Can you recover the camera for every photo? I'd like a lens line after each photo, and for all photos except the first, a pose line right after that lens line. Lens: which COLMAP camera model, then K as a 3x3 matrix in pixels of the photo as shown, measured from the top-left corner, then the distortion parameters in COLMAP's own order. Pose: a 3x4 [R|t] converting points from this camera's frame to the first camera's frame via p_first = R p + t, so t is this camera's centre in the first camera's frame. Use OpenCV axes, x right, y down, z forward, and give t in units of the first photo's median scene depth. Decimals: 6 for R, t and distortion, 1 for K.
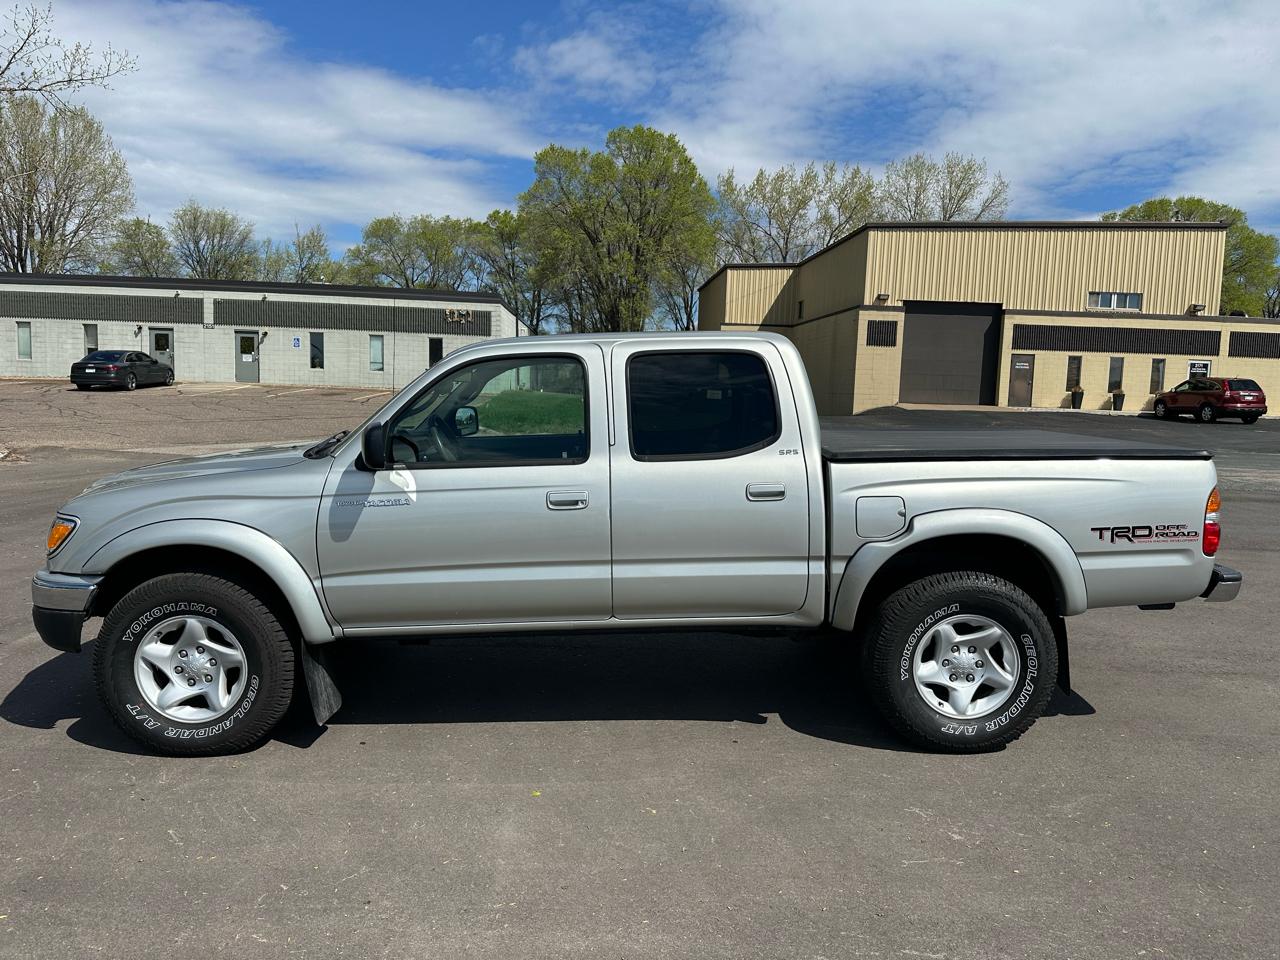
lens RADIAL K [[911.7, 0, 654.1], [0, 911.7, 474.6], [0, 0, 1]] dist [0.006671, -0.007946]
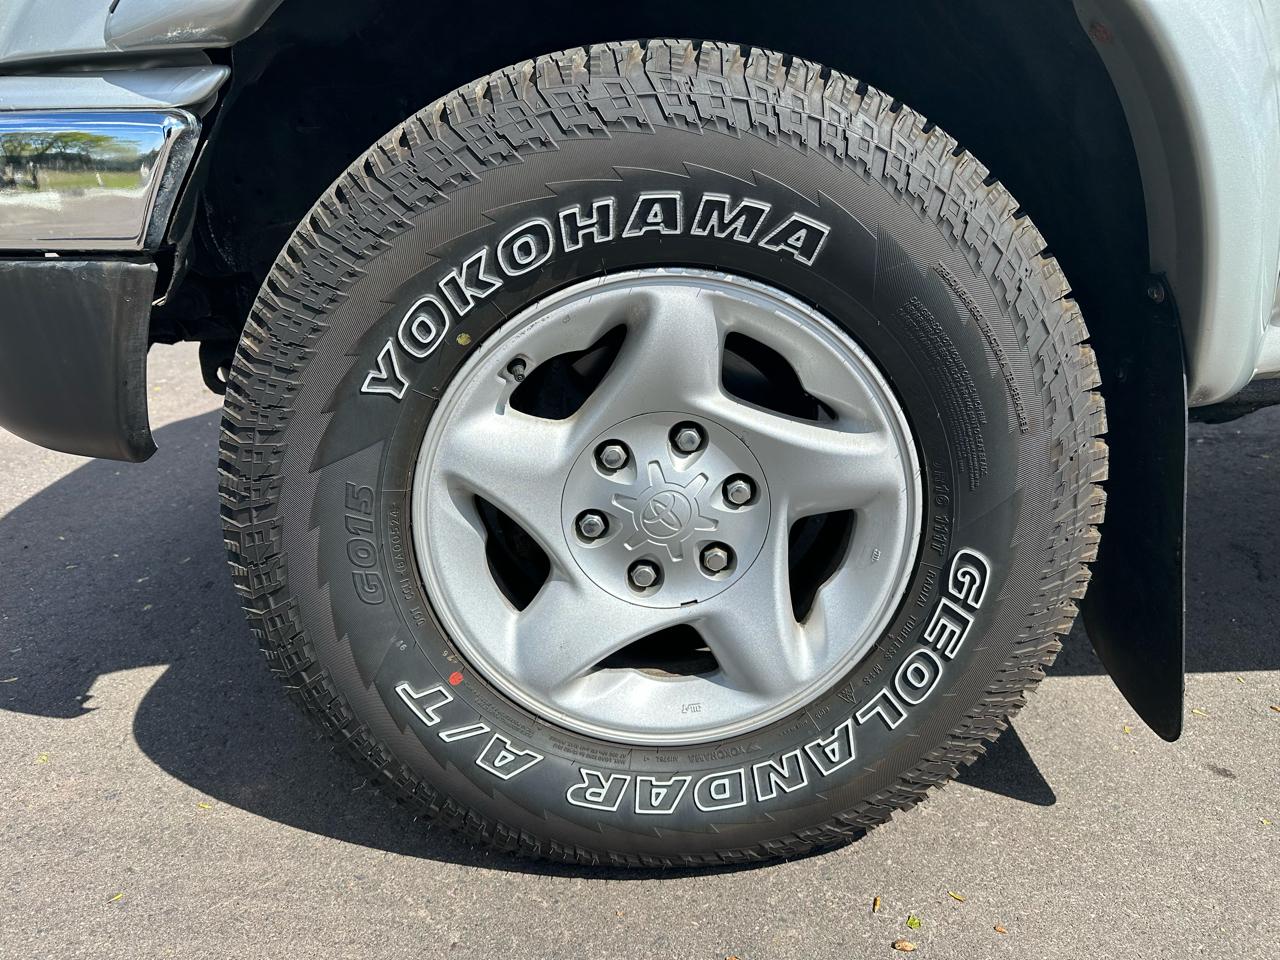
lens RADIAL K [[911.7, 0, 654.1], [0, 911.7, 474.6], [0, 0, 1]] dist [0.006671, -0.007946]
pose [[0.999781, -0.019169, -0.008442, -0.505889], [0.020524, 0.977018, 0.212167, 0.154148], [0.004181, -0.212293, 0.977197, 0.783566]]
